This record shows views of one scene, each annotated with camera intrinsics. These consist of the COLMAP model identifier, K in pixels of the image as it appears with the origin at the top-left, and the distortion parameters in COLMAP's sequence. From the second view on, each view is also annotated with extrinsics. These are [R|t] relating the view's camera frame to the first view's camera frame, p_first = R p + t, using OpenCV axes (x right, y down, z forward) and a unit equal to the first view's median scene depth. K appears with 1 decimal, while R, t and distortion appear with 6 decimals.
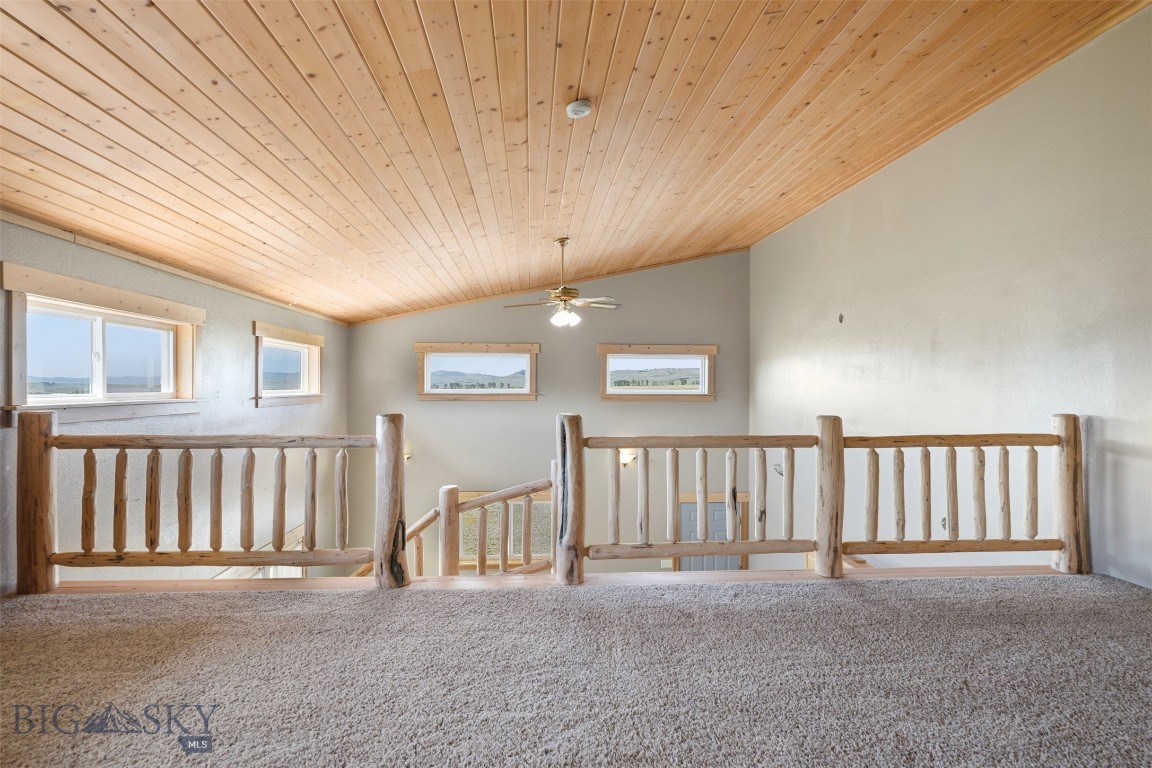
lens RADIAL K [[582.8, 0, 576.0], [0, 582.8, 376.6], [0, 0, 1]] dist [-0.007045, 0.000296]
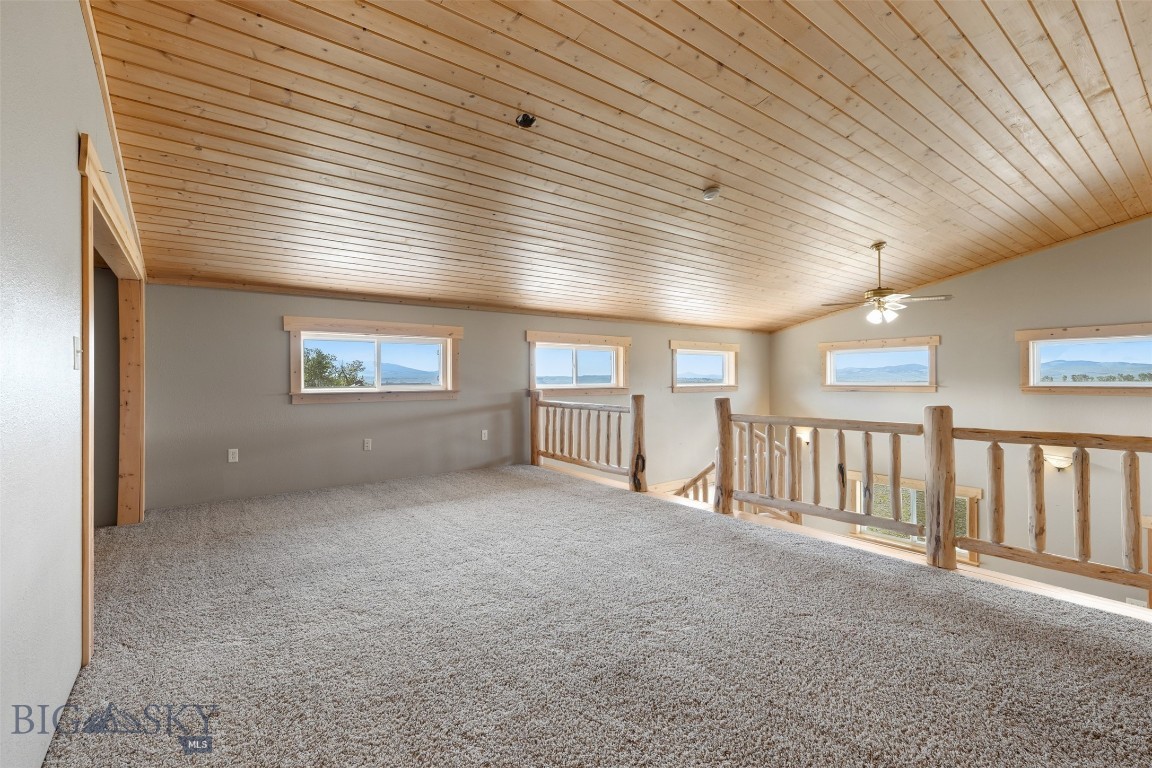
lens RADIAL K [[498.6, 0, 575.5], [0, 498.6, 384.9], [0, 0, 1]] dist [-0.004781, -0.000328]
pose [[0.541829, 0.001401, -0.840487, 0.832617], [0.020825, 0.999669, 0.015092, 0.006637], [0.840230, -0.025681, 0.541621, 0.016169]]
